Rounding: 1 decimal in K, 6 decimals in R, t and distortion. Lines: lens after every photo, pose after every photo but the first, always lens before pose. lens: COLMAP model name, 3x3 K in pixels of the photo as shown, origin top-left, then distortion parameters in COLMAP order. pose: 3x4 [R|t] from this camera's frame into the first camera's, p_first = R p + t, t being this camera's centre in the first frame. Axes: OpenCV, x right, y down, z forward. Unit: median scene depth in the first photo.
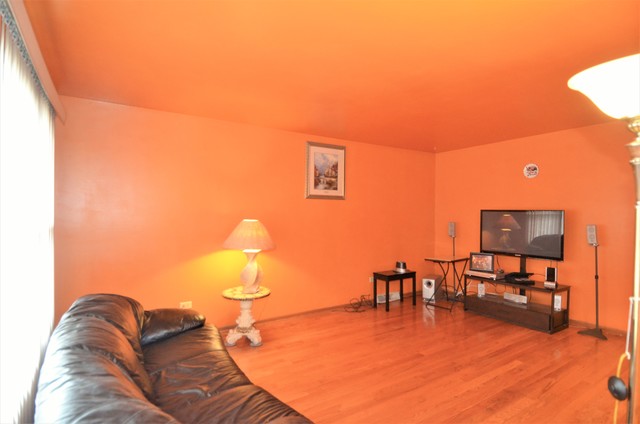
lens RADIAL K [[335.4, 0, 322.9], [0, 335.4, 215.7], [0, 0, 1]] dist [0.001365, 0.000147]
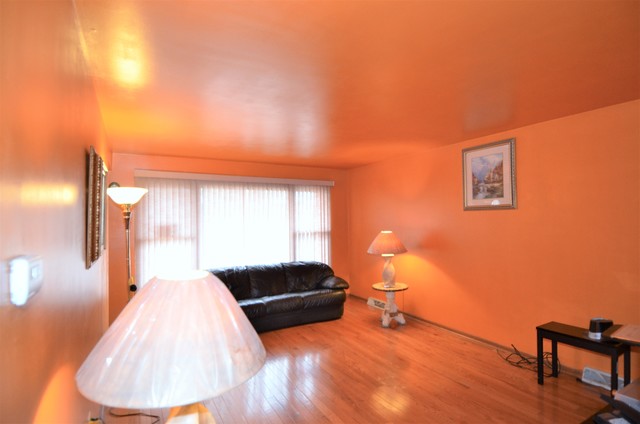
lens RADIAL K [[335.4, 0, 322.8], [0, 335.4, 212.6], [0, 0, 1]] dist [0.001365, 0.000147]
pose [[-0.072051, -0.025064, -0.997086, 0.871830], [0.002131, 0.999678, -0.025283, -0.022392], [0.997399, -0.003946, -0.071974, 0.652987]]
